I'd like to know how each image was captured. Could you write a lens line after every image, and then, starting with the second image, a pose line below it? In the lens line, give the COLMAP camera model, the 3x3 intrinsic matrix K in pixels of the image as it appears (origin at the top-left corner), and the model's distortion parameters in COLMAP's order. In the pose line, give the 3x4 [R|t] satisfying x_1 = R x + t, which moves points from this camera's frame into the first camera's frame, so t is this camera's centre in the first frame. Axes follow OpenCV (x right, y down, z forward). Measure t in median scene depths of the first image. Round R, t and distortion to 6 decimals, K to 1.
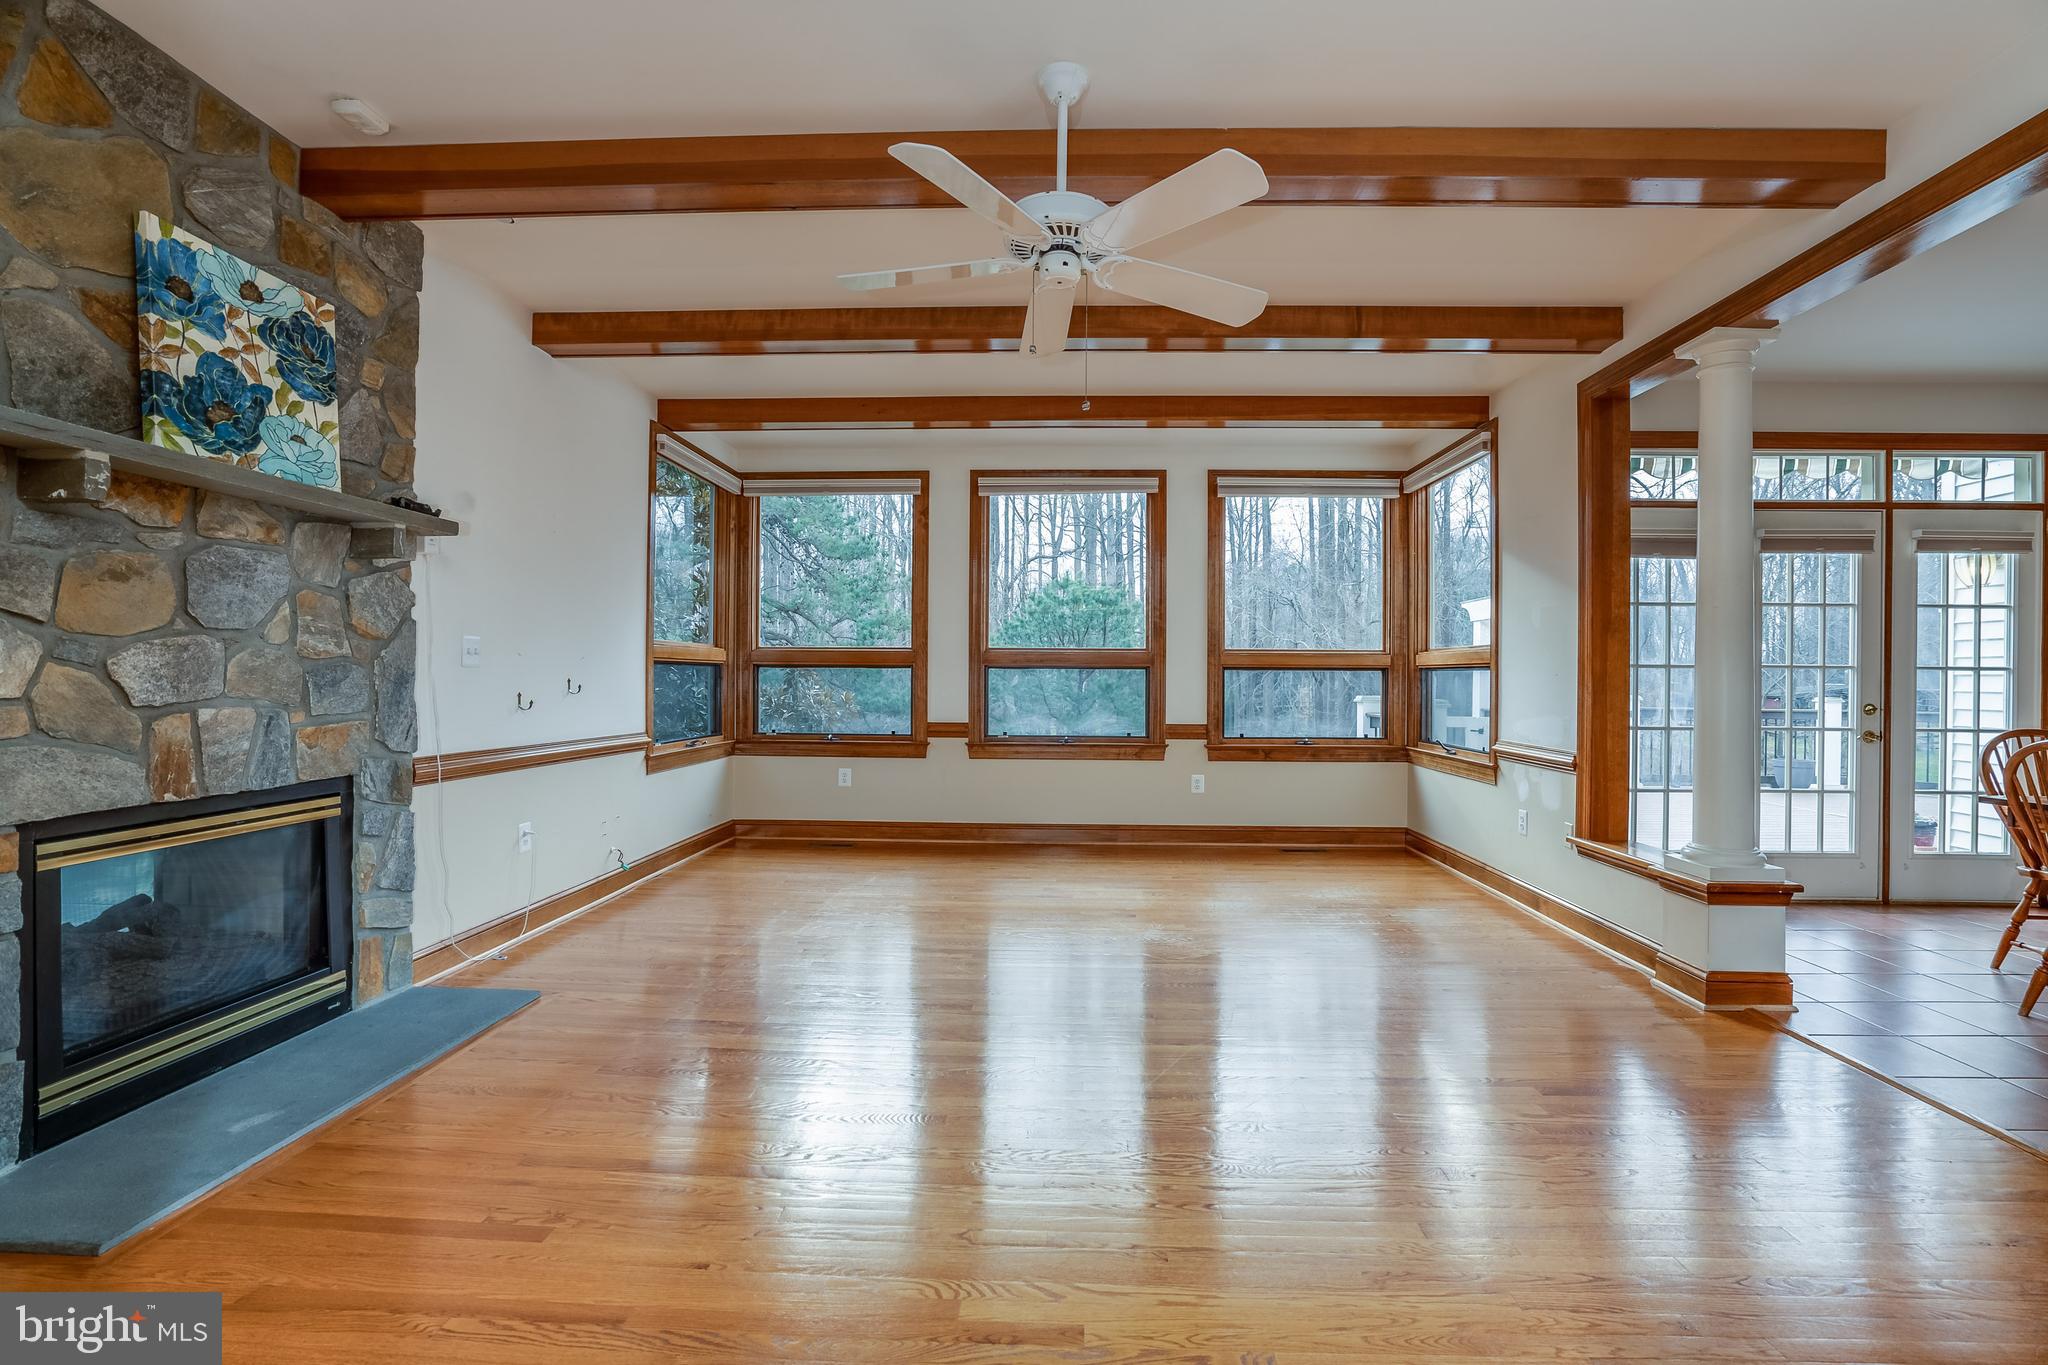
lens RADIAL K [[942.1, 0, 1031.7], [0, 942.1, 679.5], [0, 0, 1]] dist [-0.049798, 0.015107]
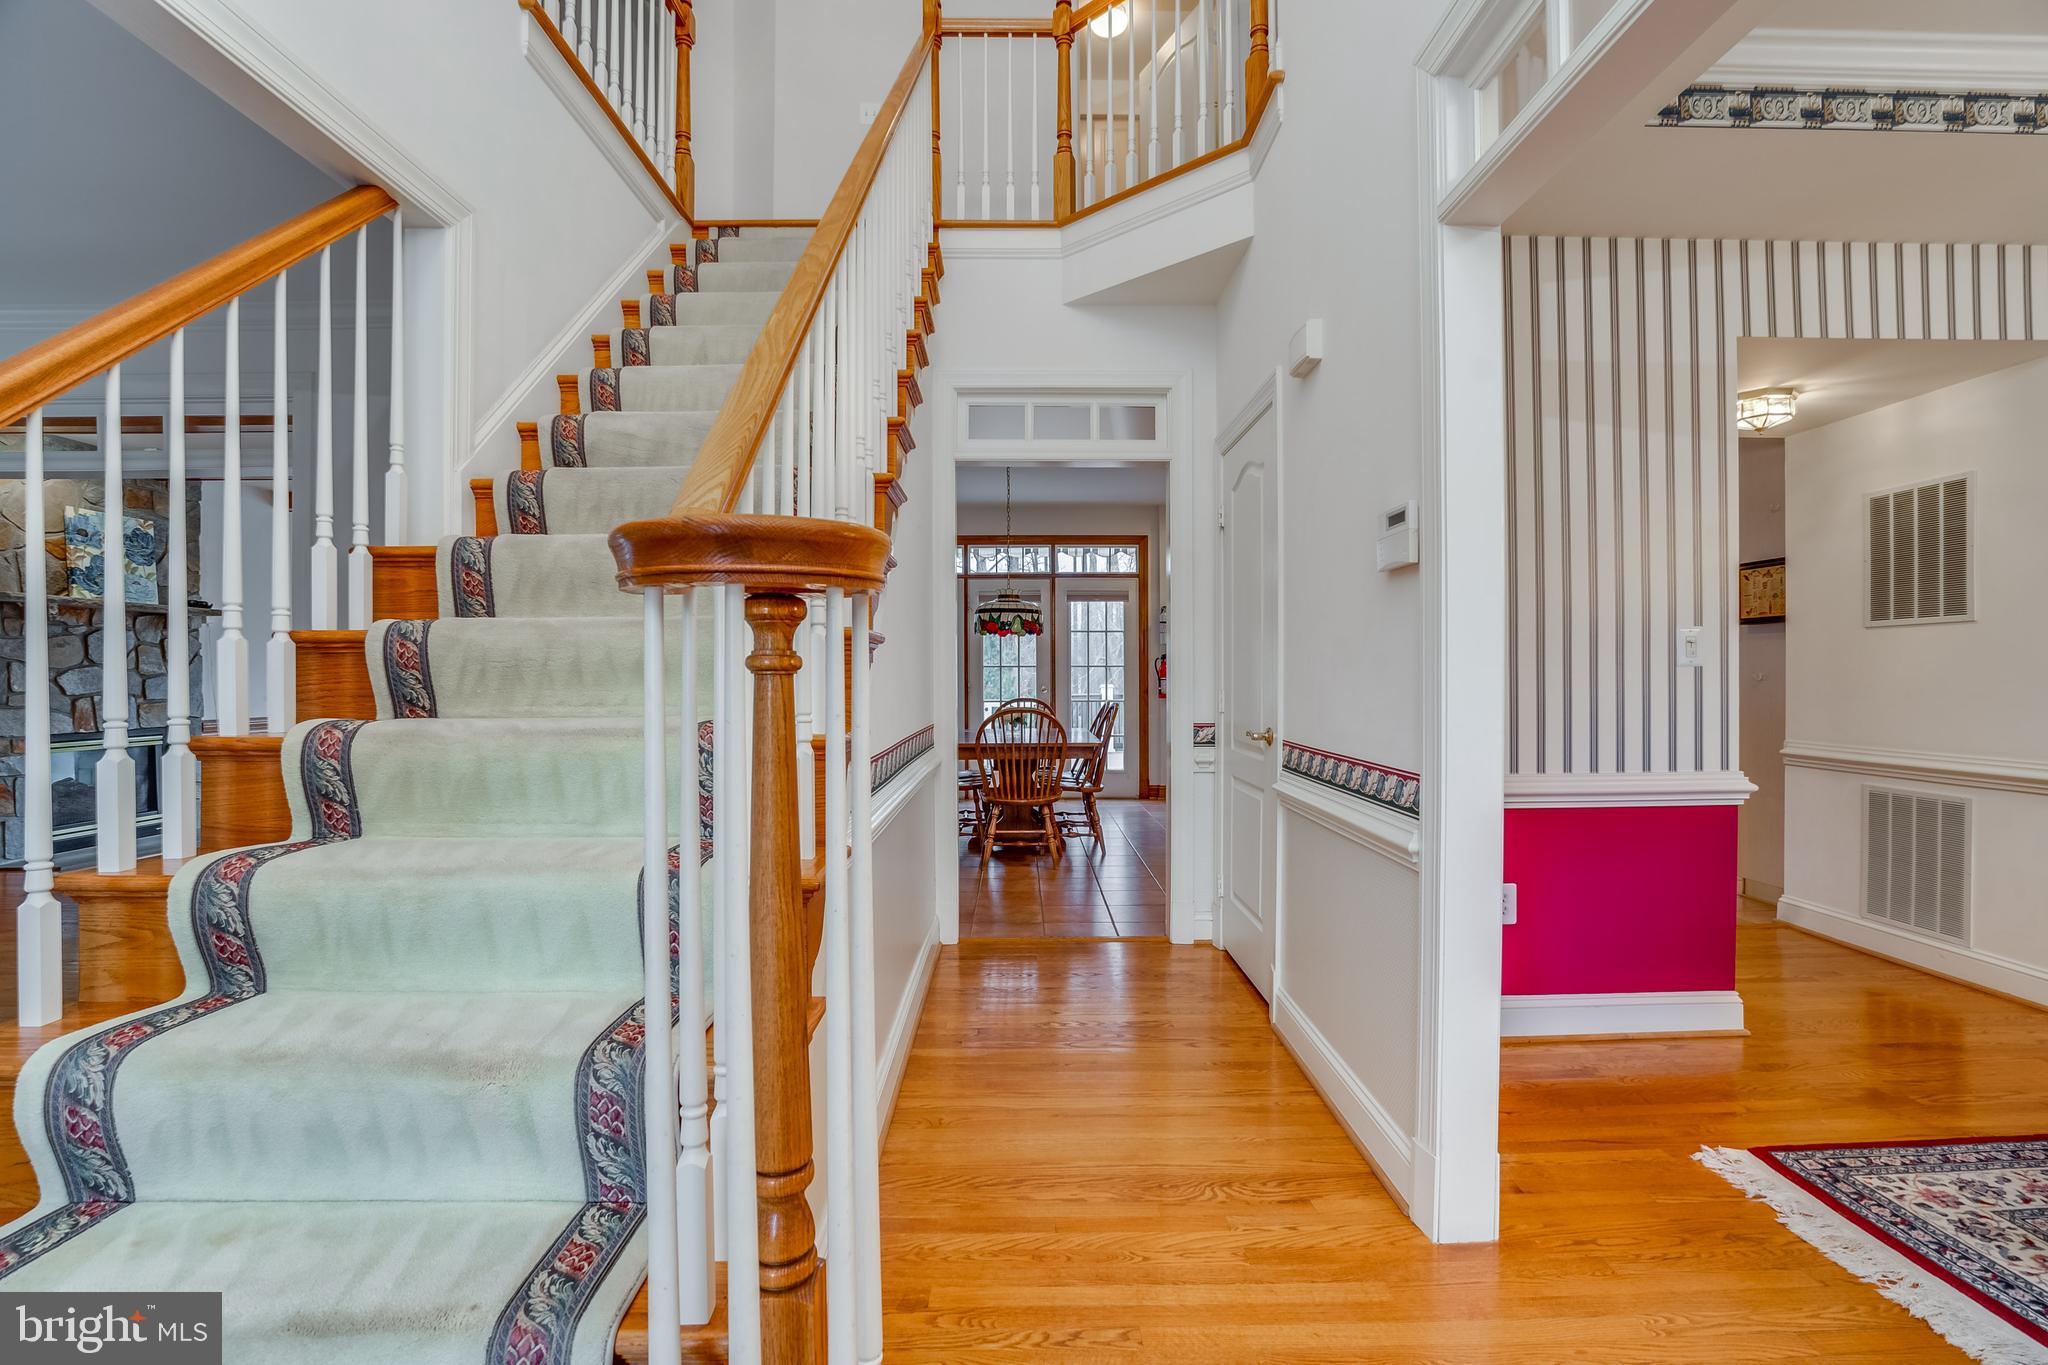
lens RADIAL K [[942.1, 0, 1027.0], [0, 942.1, 683.2], [0, 0, 1]] dist [-0.049798, 0.015107]
pose [[0.998702, -0.013427, 0.049137, 1.205609], [0.013107, 0.999891, 0.006839, 0.010095], [-0.049223, -0.006187, 0.998769, -1.280360]]
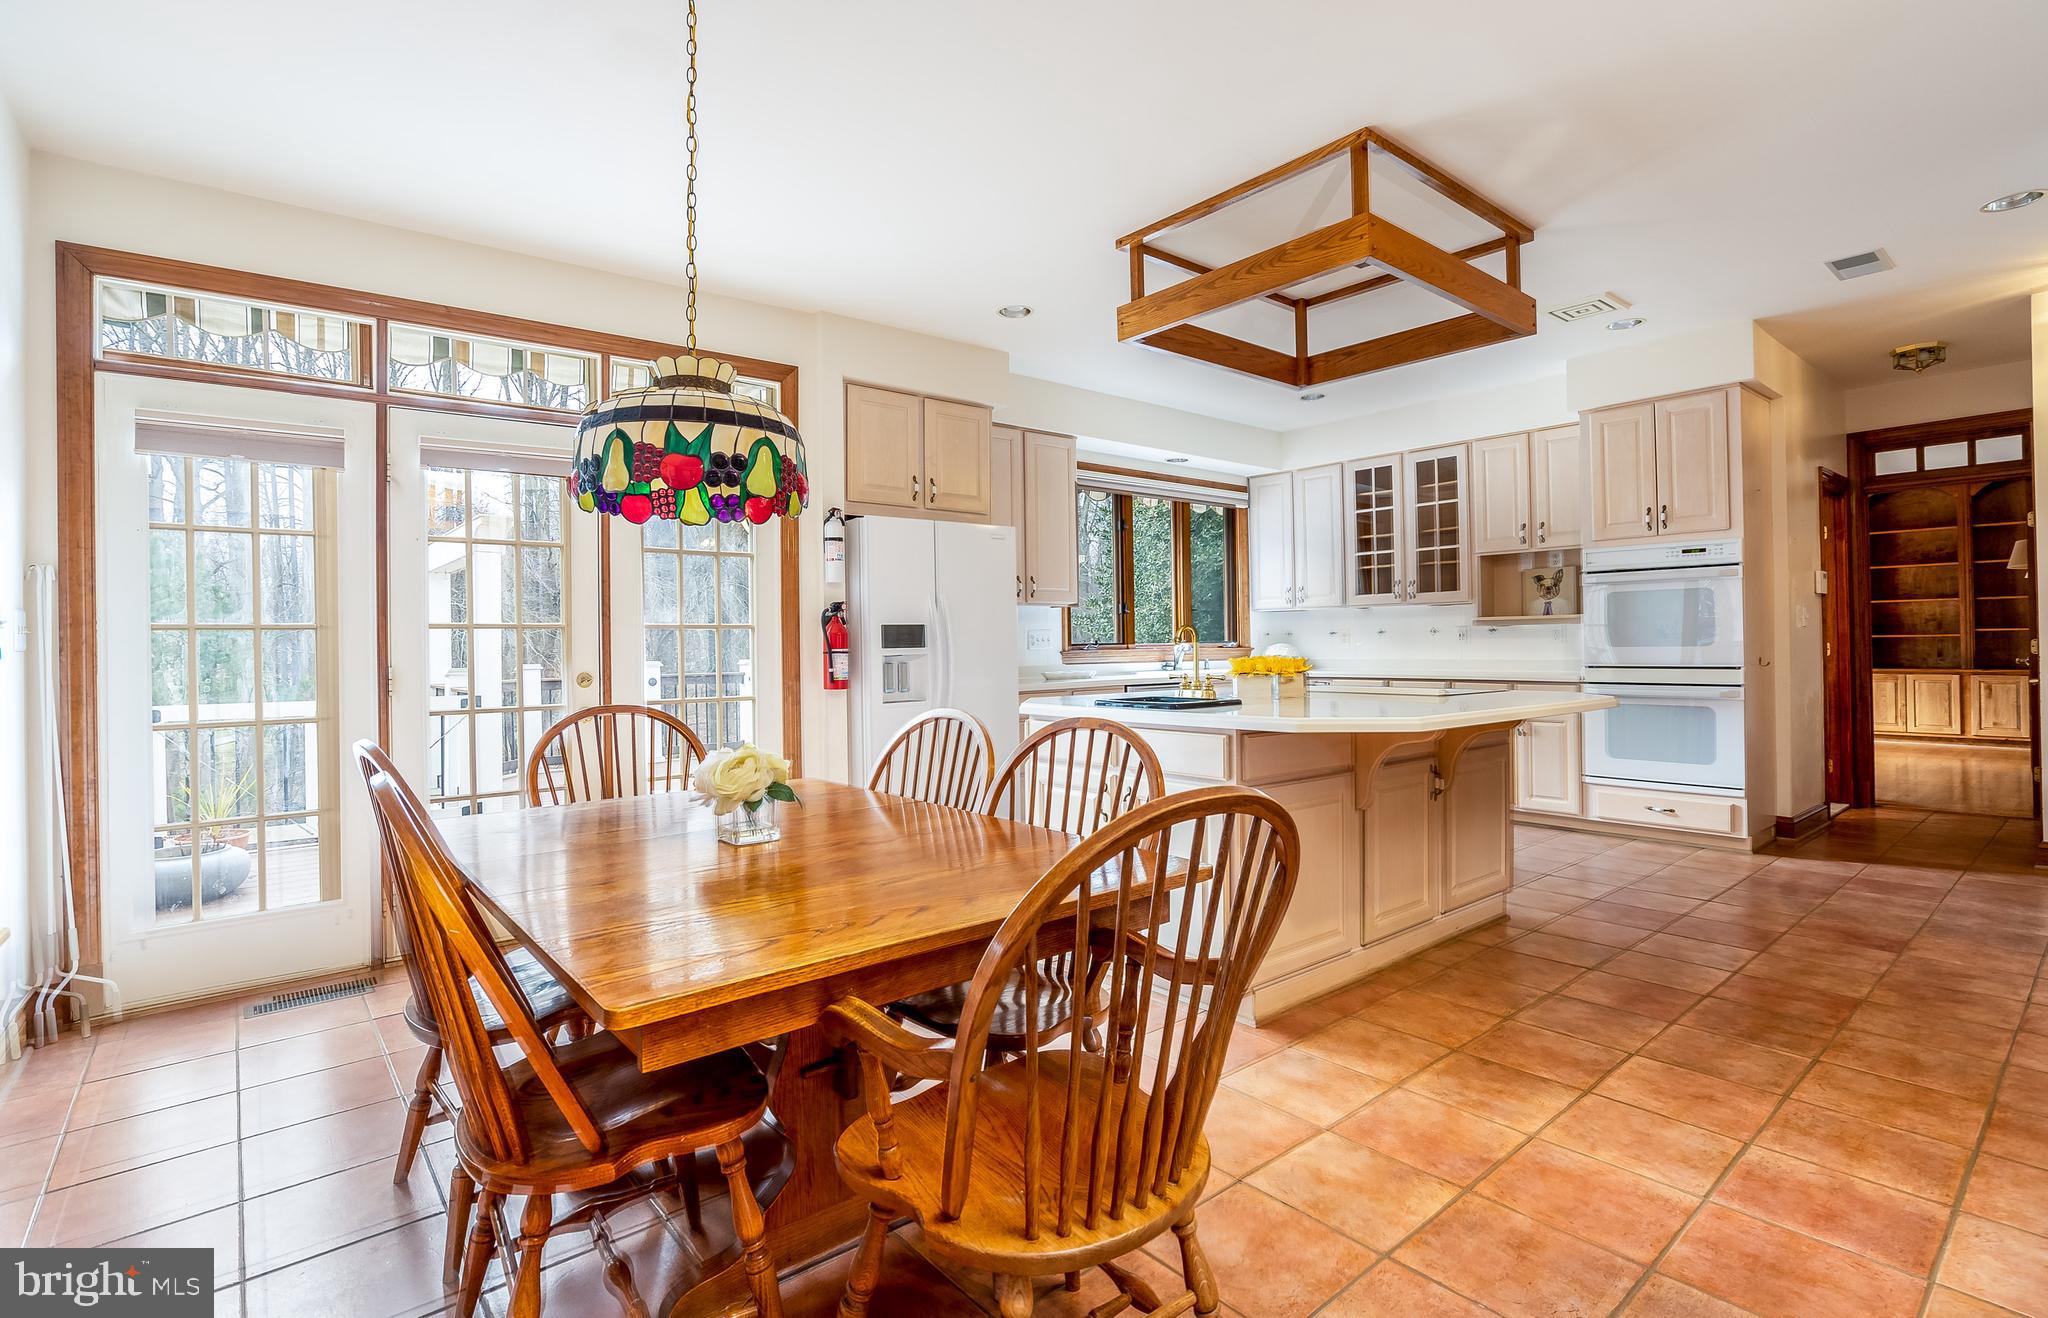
lens RADIAL K [[954.6, 0, 980.0], [0, 954.6, 645.0], [0, 0, 1]] dist [-0.028669, 0.005481]
pose [[0.760093, -0.020536, 0.649490, 0.983365], [0.021617, 0.999746, 0.006313, 0.008354], [-0.649454, 0.009242, 0.760344, 0.238178]]
